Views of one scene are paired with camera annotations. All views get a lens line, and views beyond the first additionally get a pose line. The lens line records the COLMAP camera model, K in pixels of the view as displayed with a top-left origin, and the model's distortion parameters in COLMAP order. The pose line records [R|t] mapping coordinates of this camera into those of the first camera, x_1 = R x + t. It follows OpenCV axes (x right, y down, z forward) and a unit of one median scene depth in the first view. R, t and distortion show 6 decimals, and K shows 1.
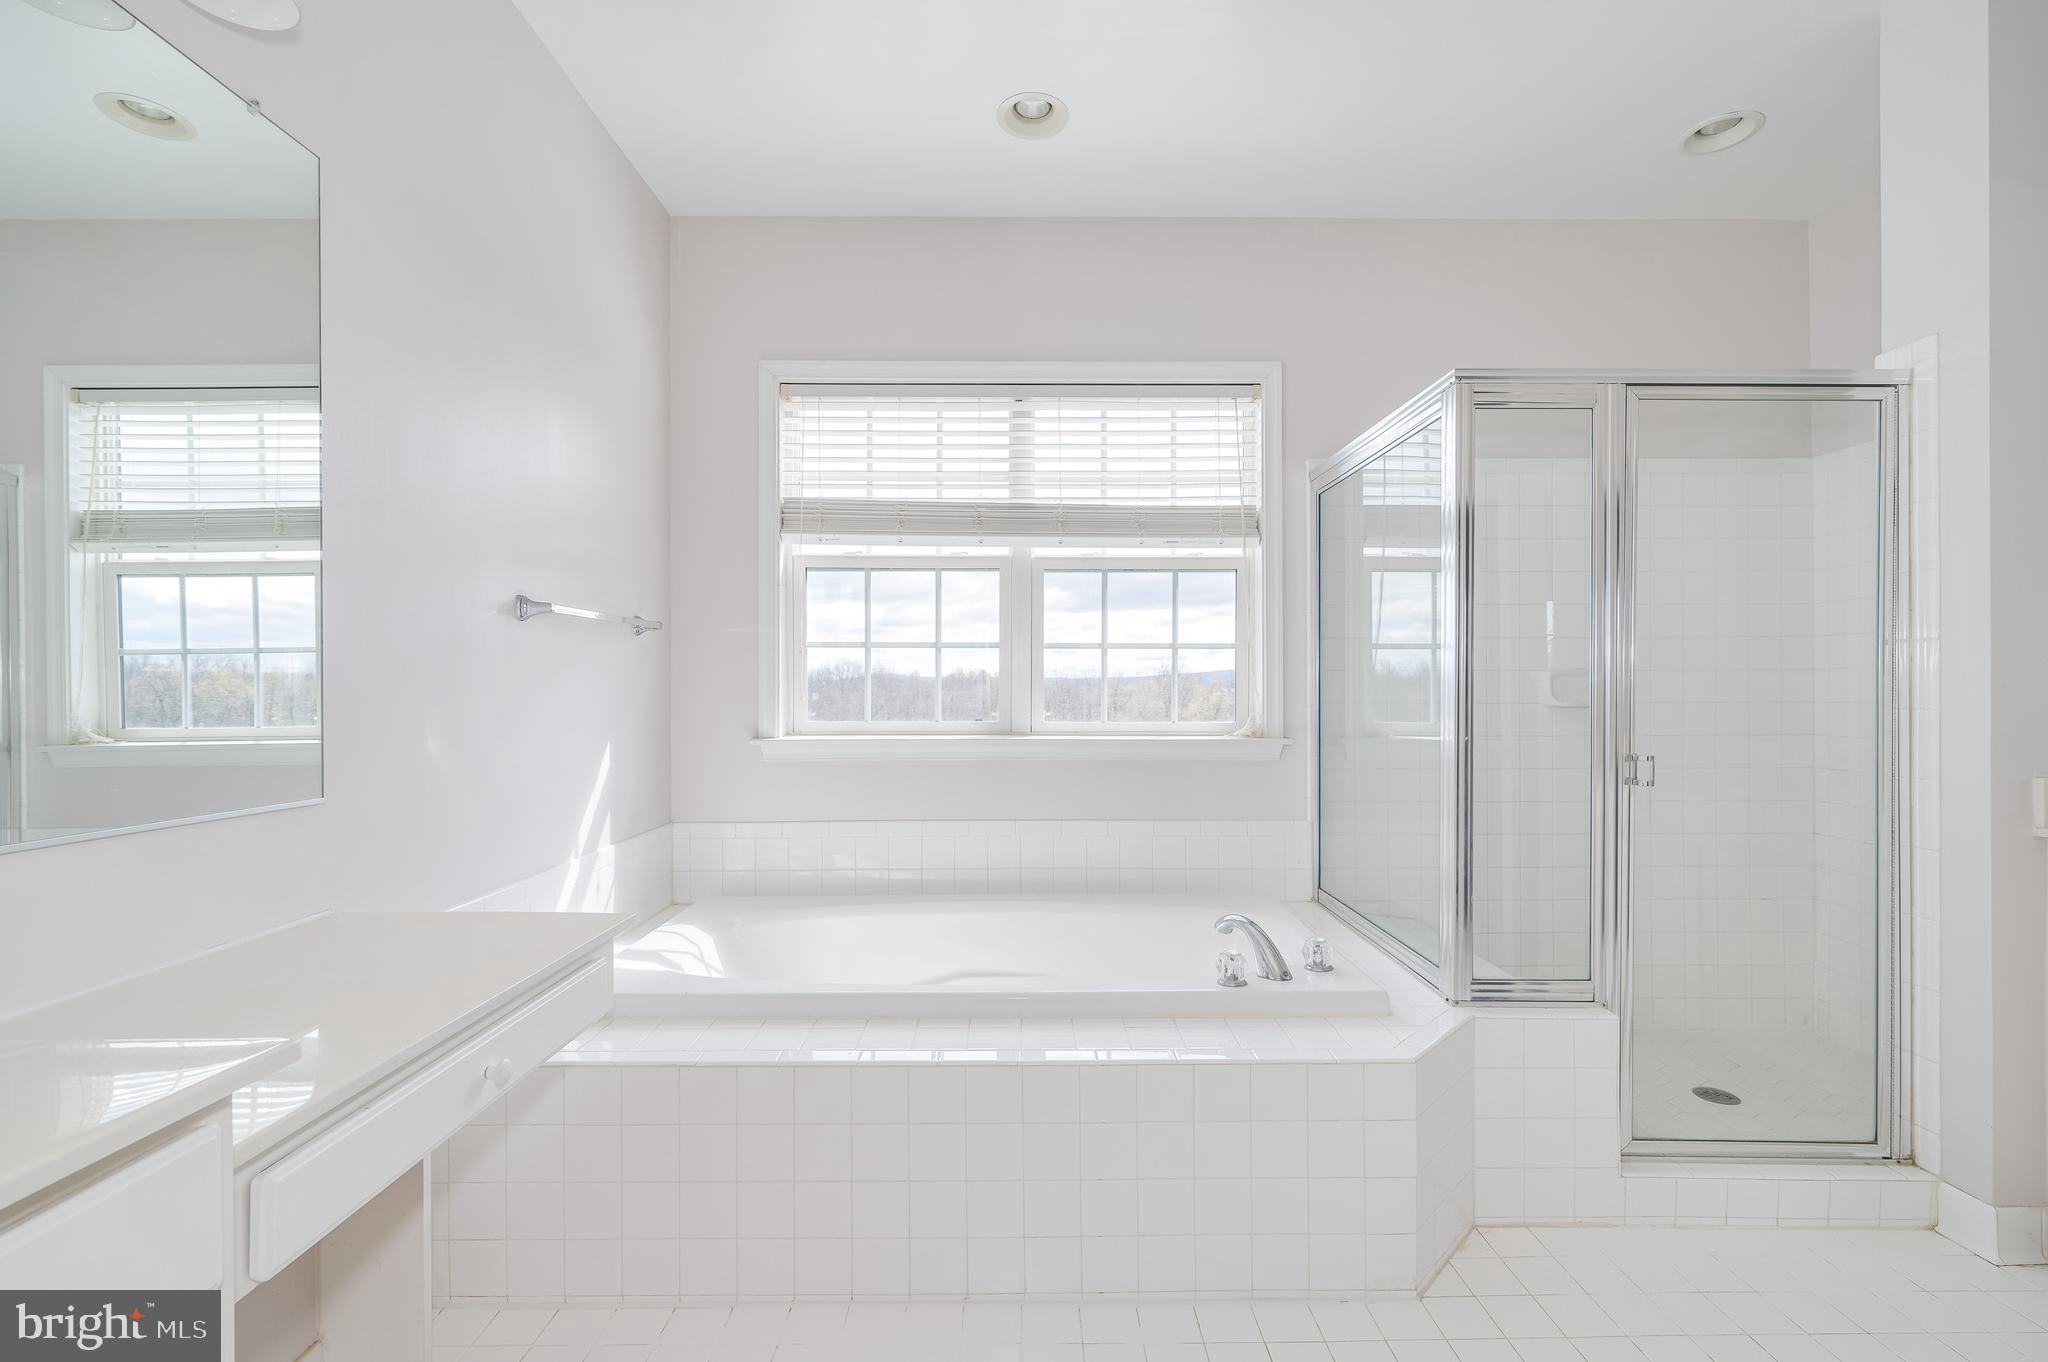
lens RADIAL K [[915.0, 0, 1029.9], [0, 915.0, 676.2], [0, 0, 1]] dist [0.000956, 0.001731]
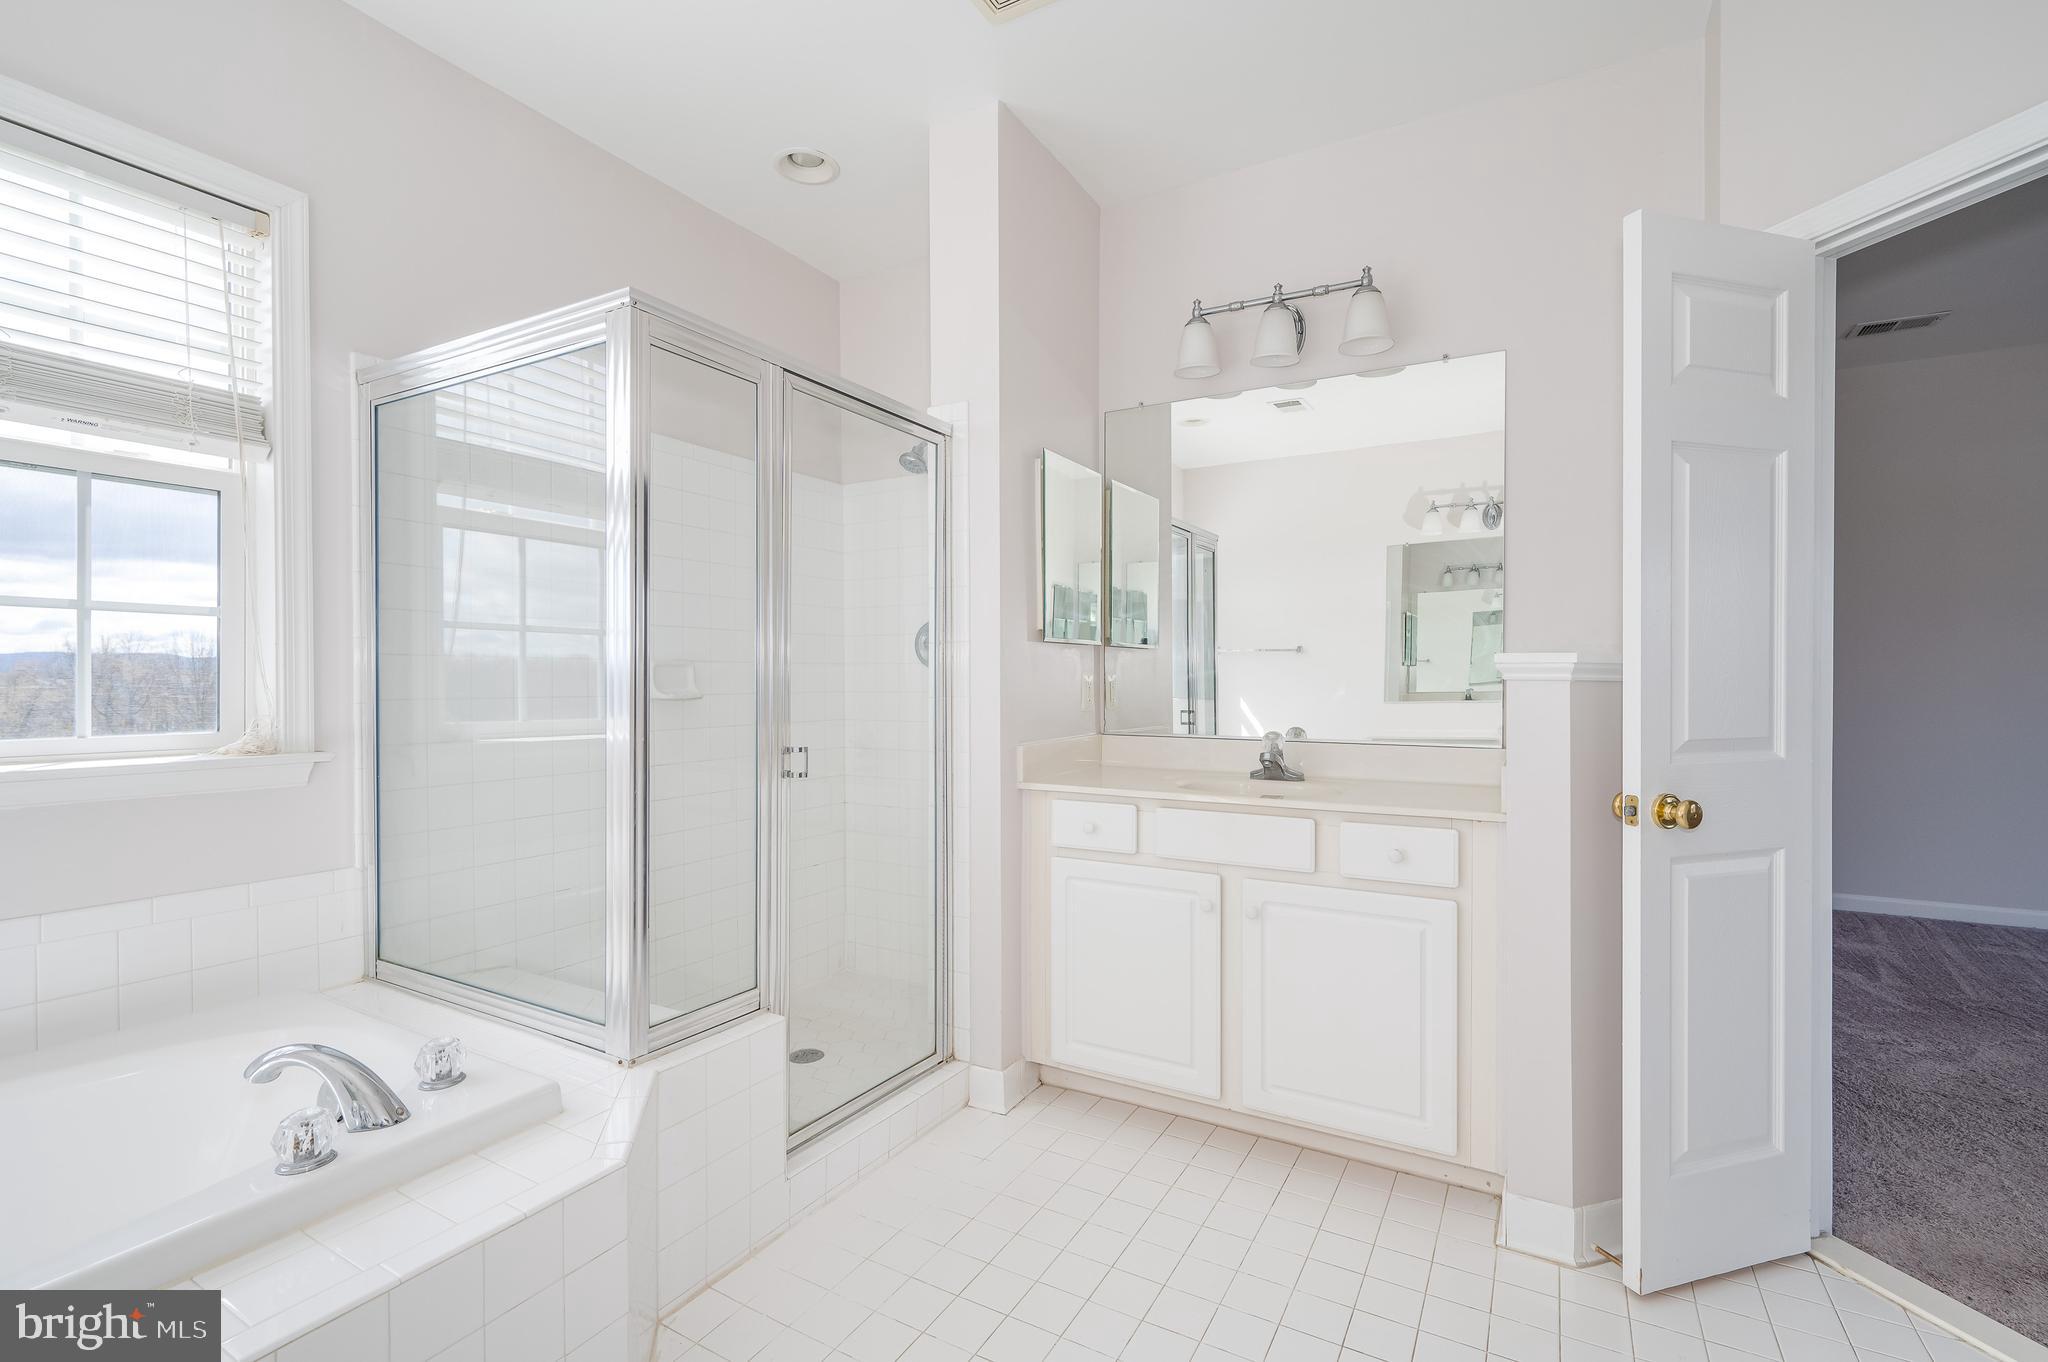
lens RADIAL K [[915.0, 0, 1032.7], [0, 915.0, 683.7], [0, 0, 1]] dist [0.000956, 0.001731]
pose [[0.498138, -0.001496, 0.867096, -0.056921], [-0.013140, 0.999871, 0.009274, 0.004229], [-0.866998, -0.016013, 0.498054, 0.242960]]
